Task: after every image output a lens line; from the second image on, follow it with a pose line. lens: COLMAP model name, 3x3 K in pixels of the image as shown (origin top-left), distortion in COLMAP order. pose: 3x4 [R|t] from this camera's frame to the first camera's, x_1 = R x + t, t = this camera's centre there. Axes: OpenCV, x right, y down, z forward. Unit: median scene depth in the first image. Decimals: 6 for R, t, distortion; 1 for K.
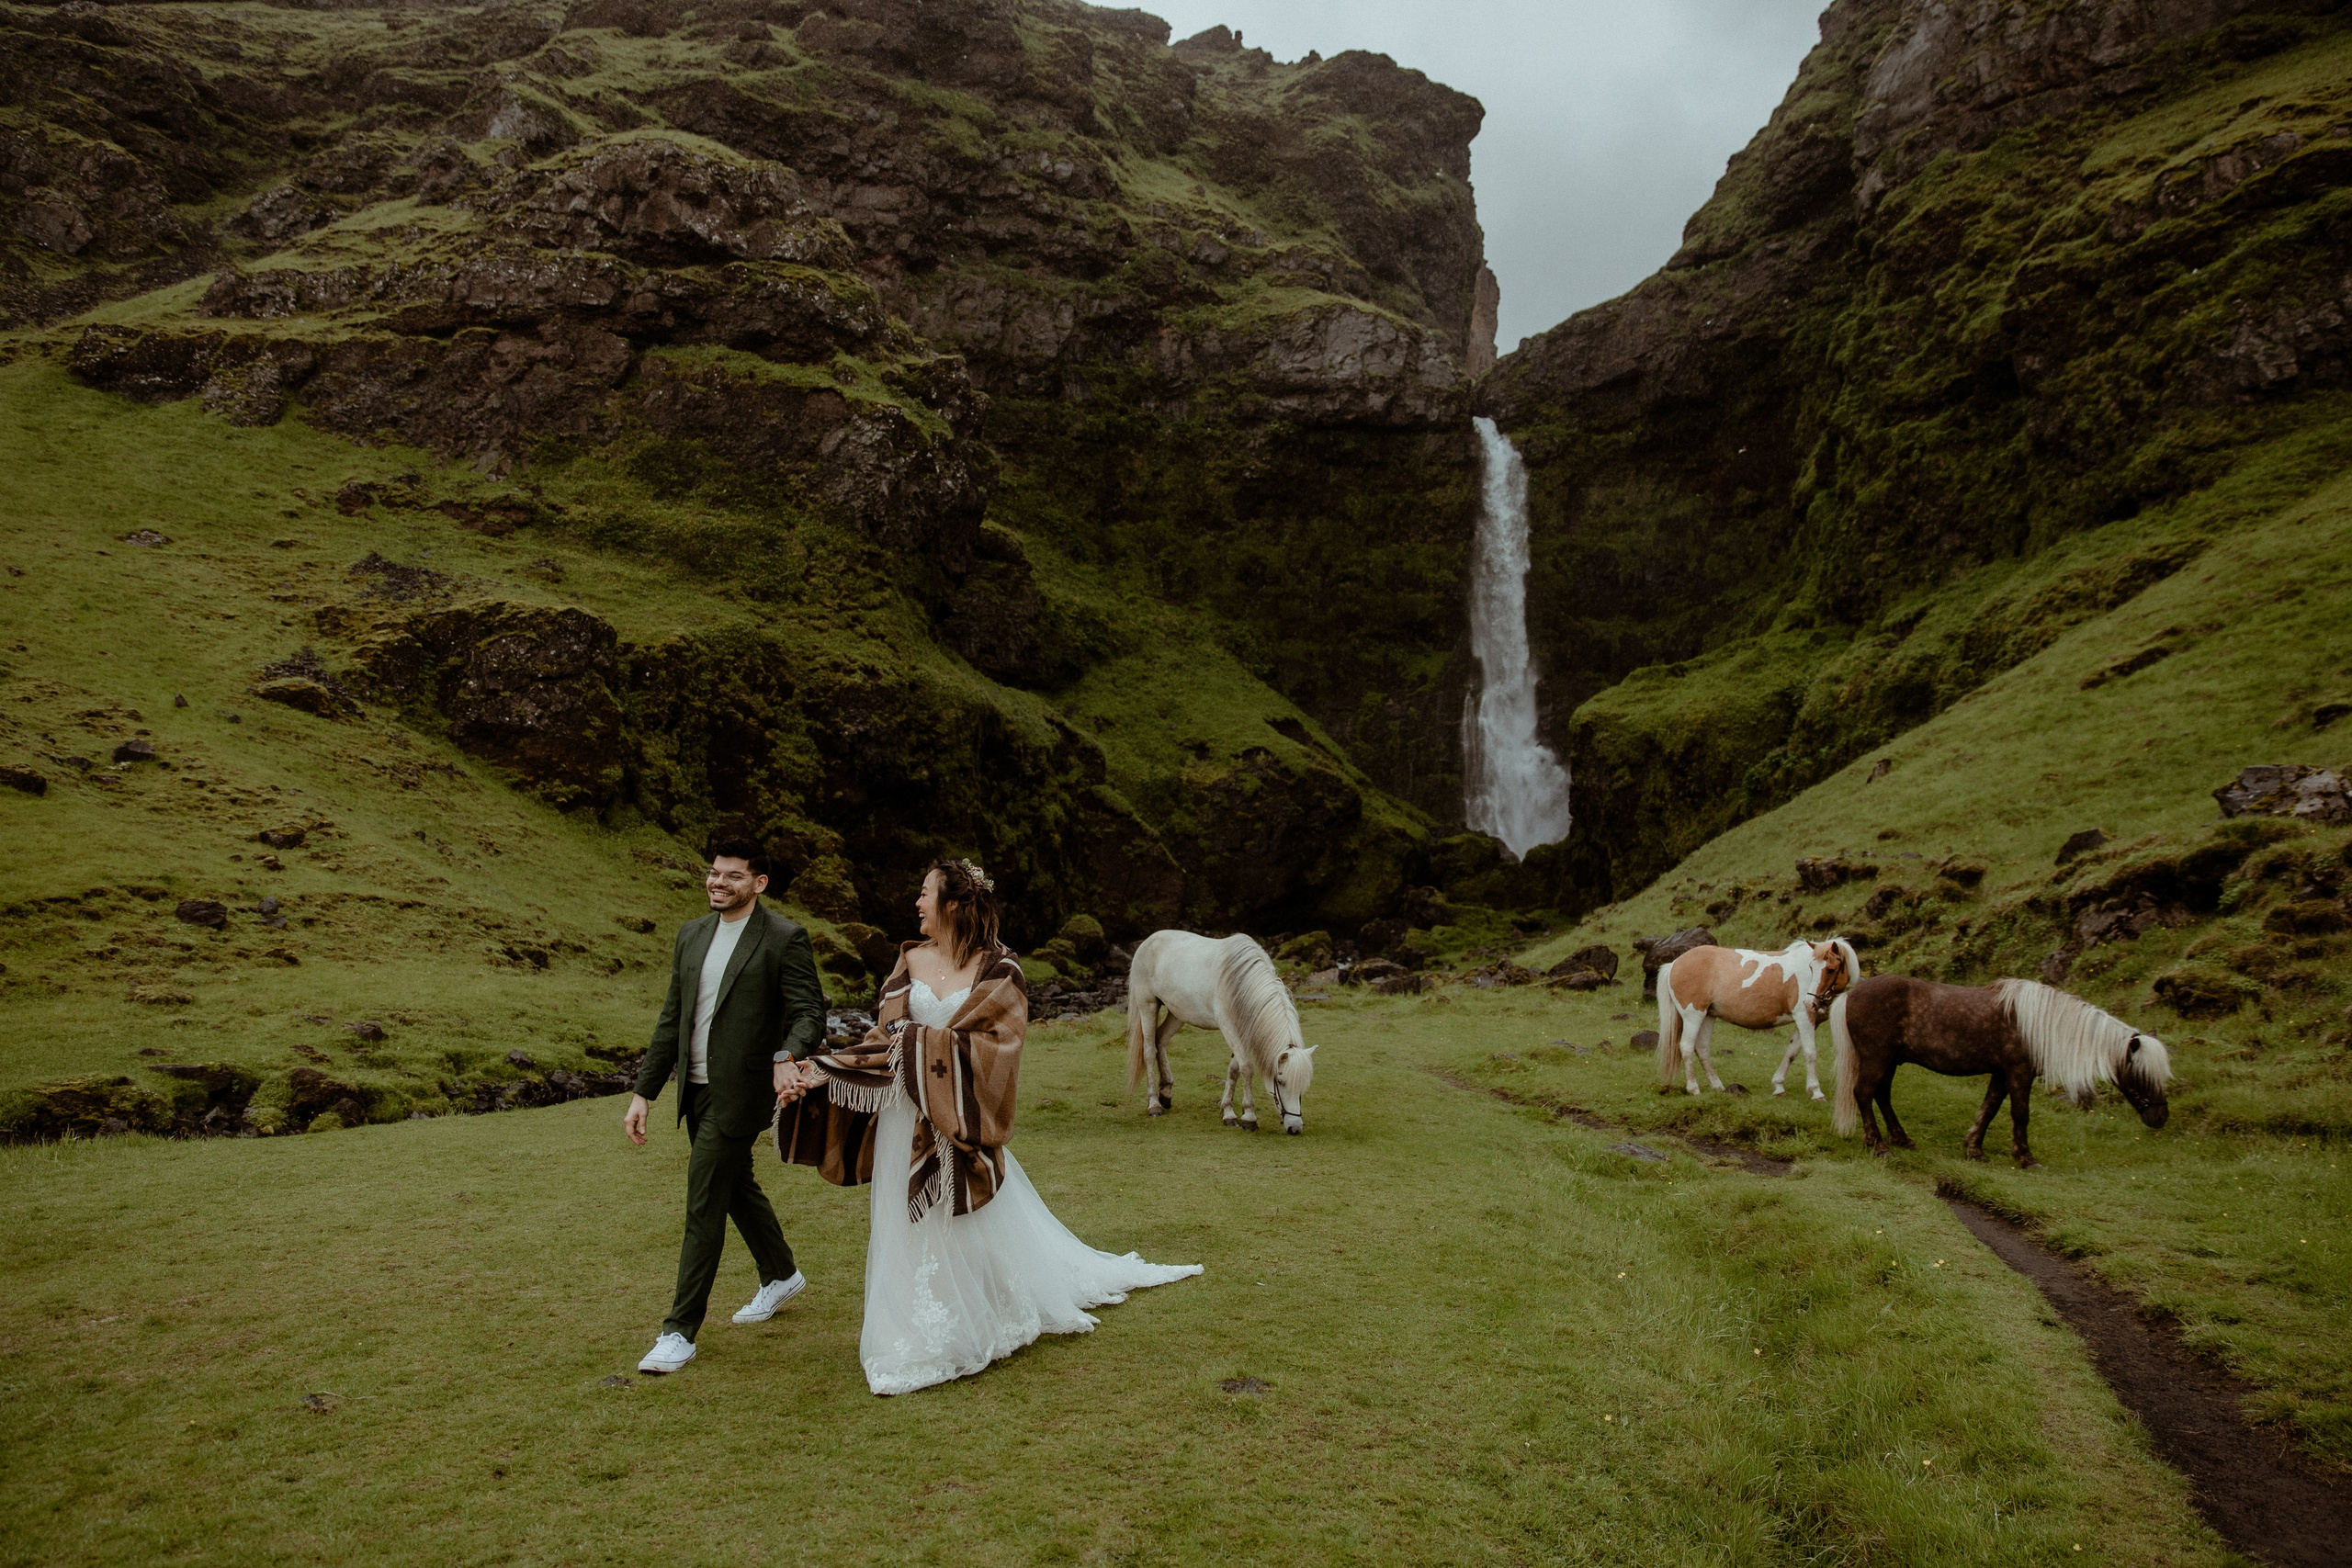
lens RADIAL K [[1554.1, 0, 1173.4], [0, 1554.1, 792.9], [0, 0, 1]] dist [0.013339, -0.004459]
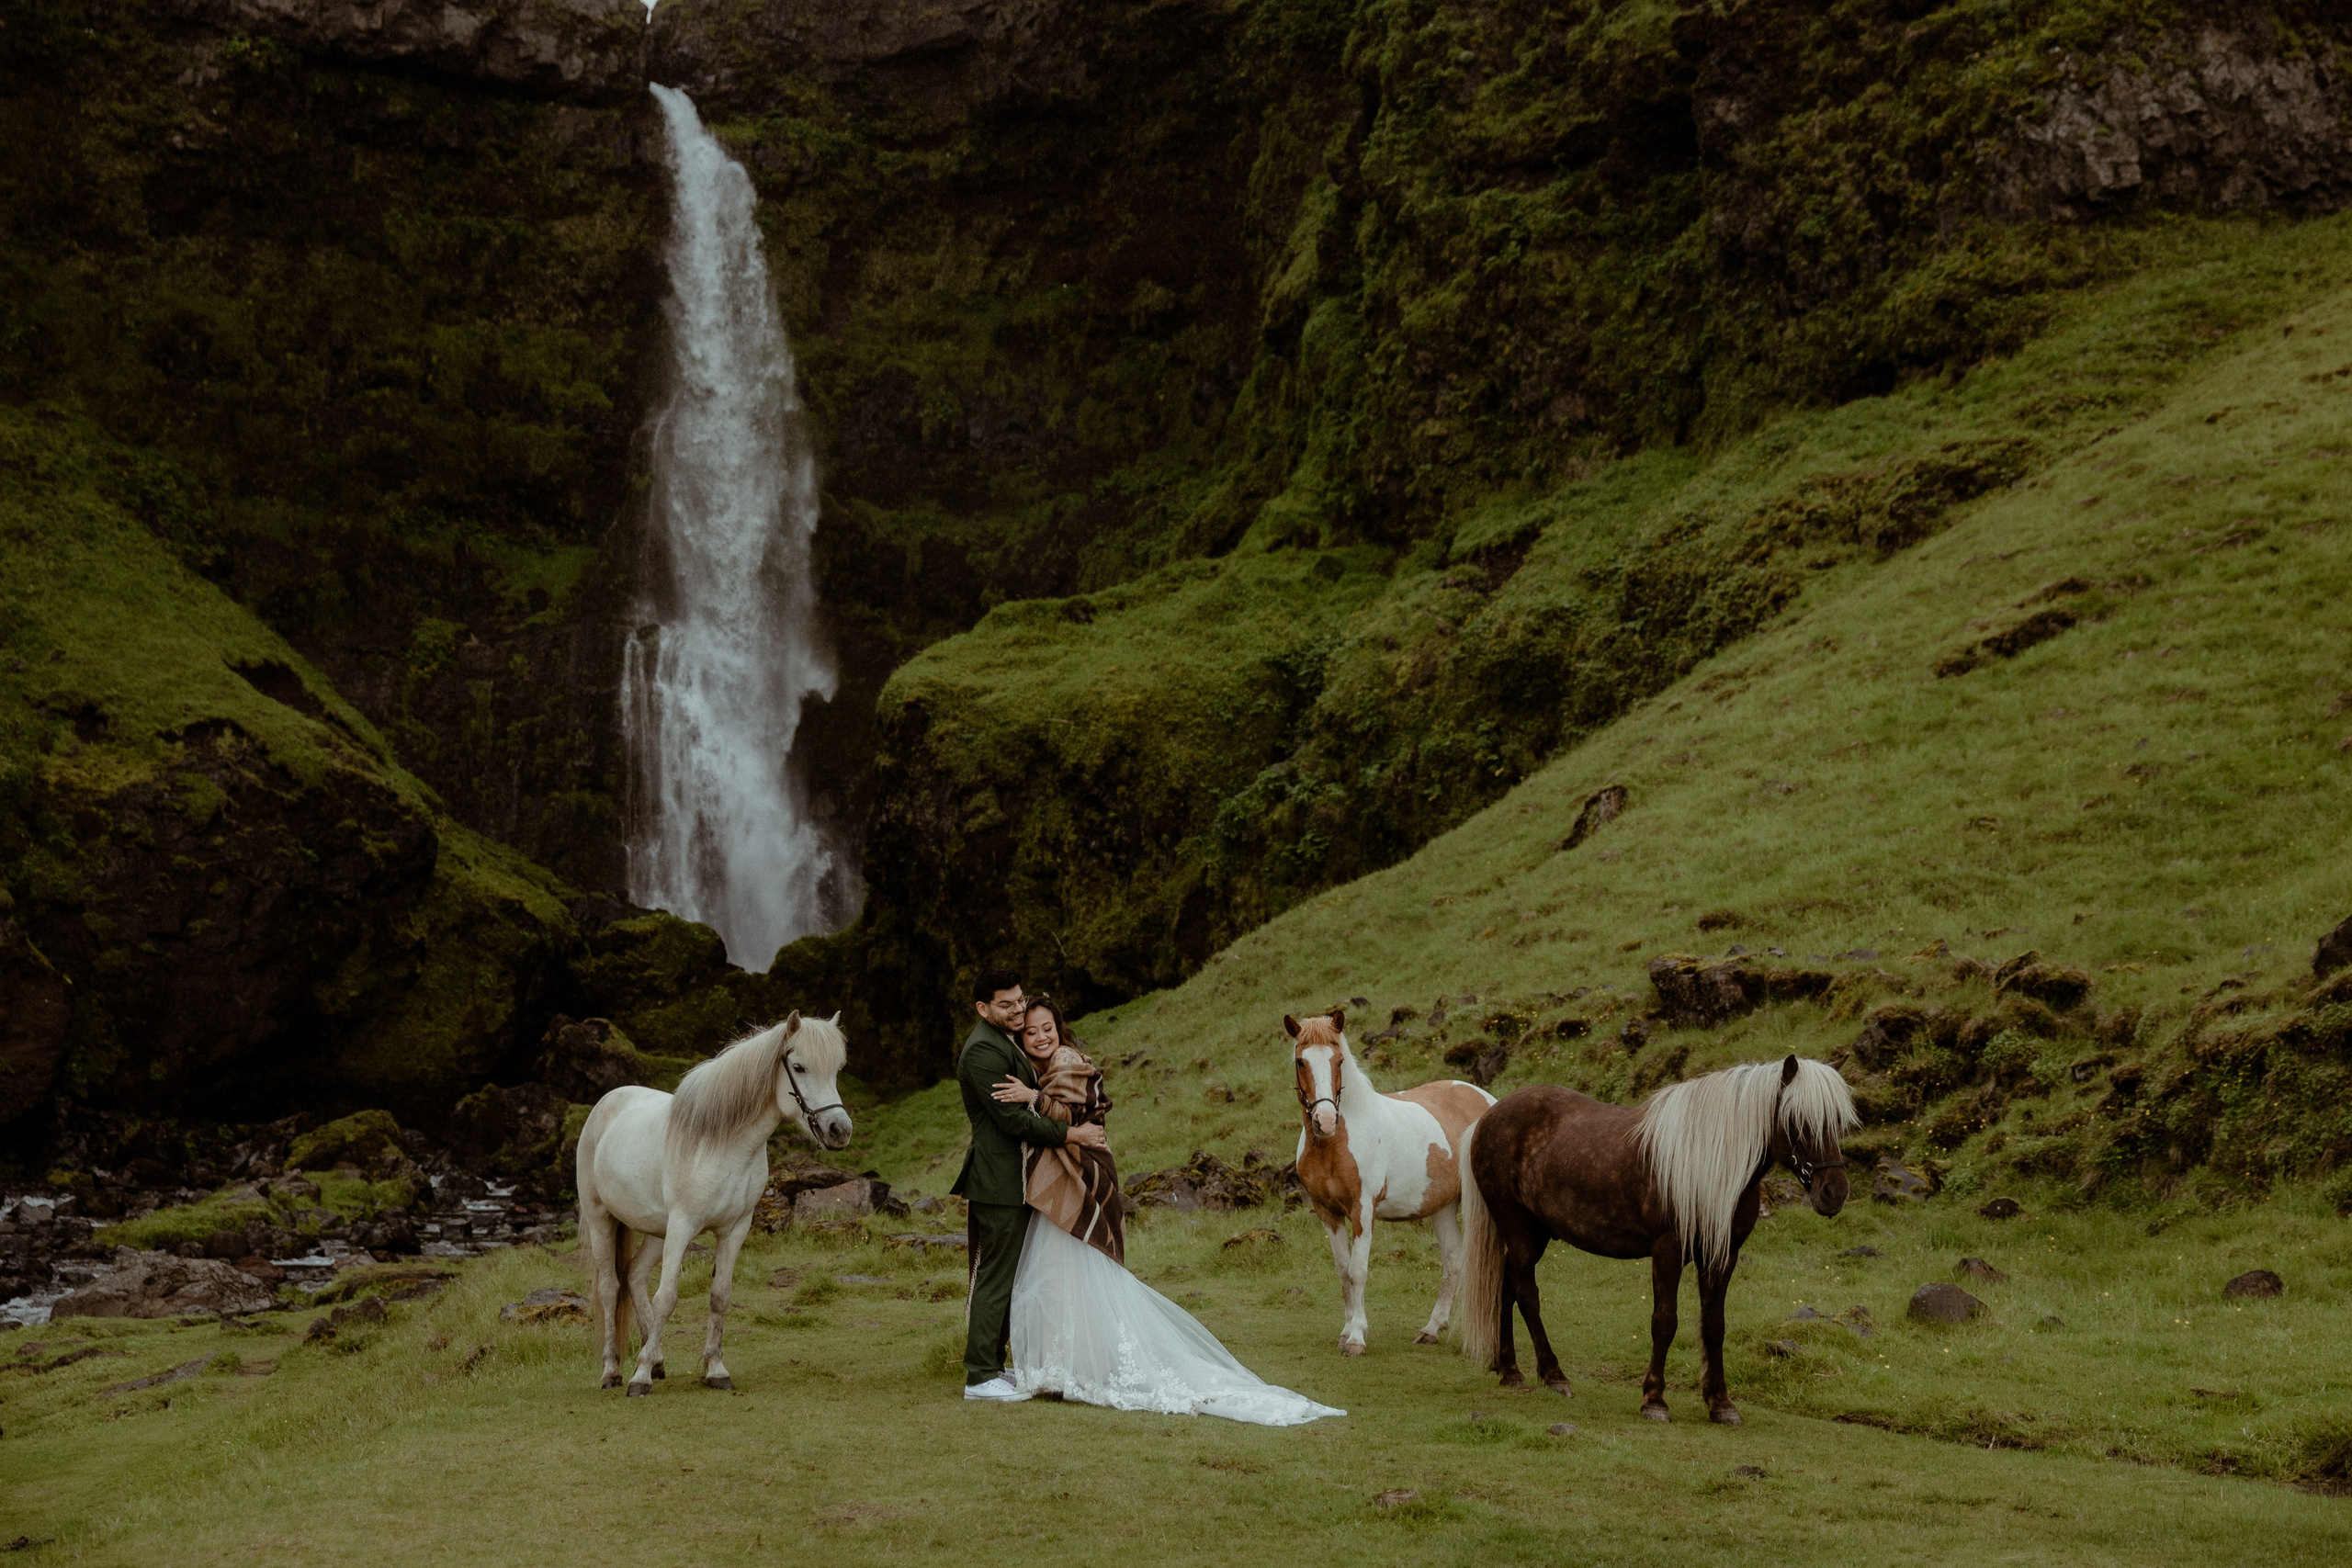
lens RADIAL K [[3059.4, 0, 1184.4], [0, 3059.4, 809.4], [0, 0, 1]] dist [0.017832, -0.032274]
pose [[0.911318, 0.035158, 0.410200, -0.068292], [-0.030819, 0.999377, -0.017188, 0.005494], [-0.410549, 0.003021, 0.911834, 0.044075]]
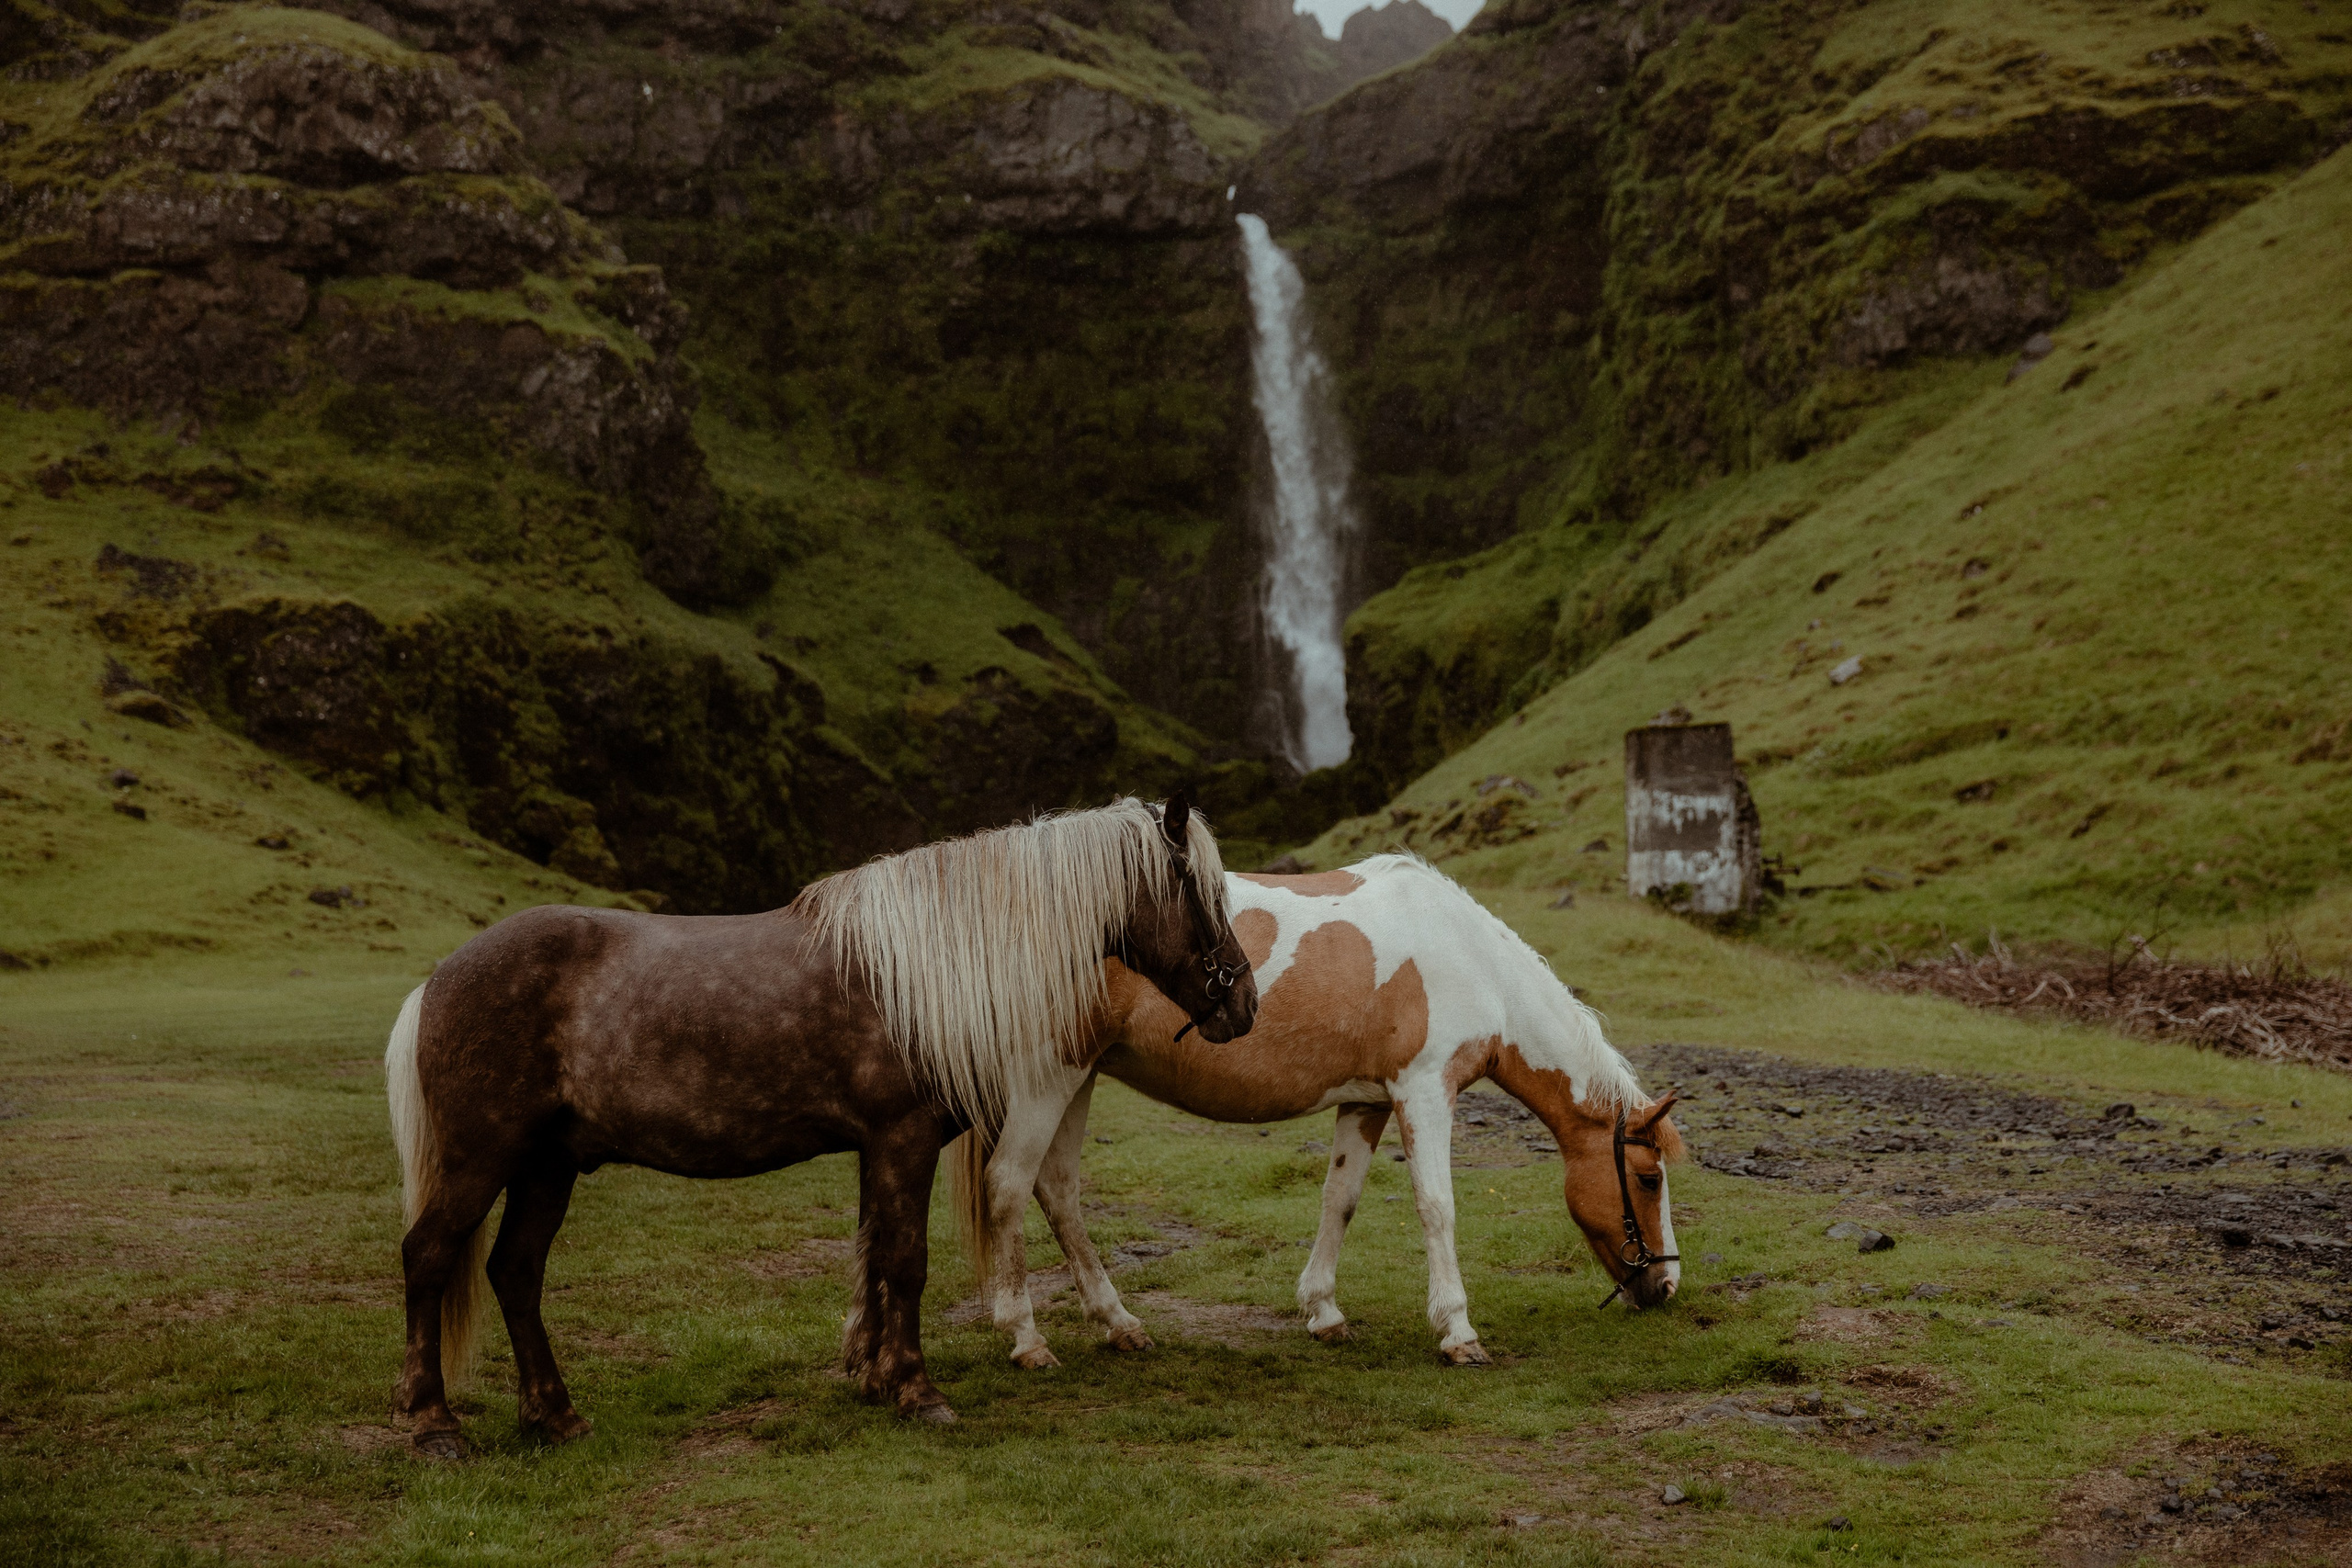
lens RADIAL K [[3105.8, 0, 1168.1], [0, 3105.8, 803.8], [0, 0, 1]] dist [0.013031, -0.030491]
pose [[0.989916, -0.050370, 0.132401, -0.092995], [0.042548, 0.997215, 0.061255, -0.064099], [-0.135118, -0.055004, 0.989302, -0.812756]]
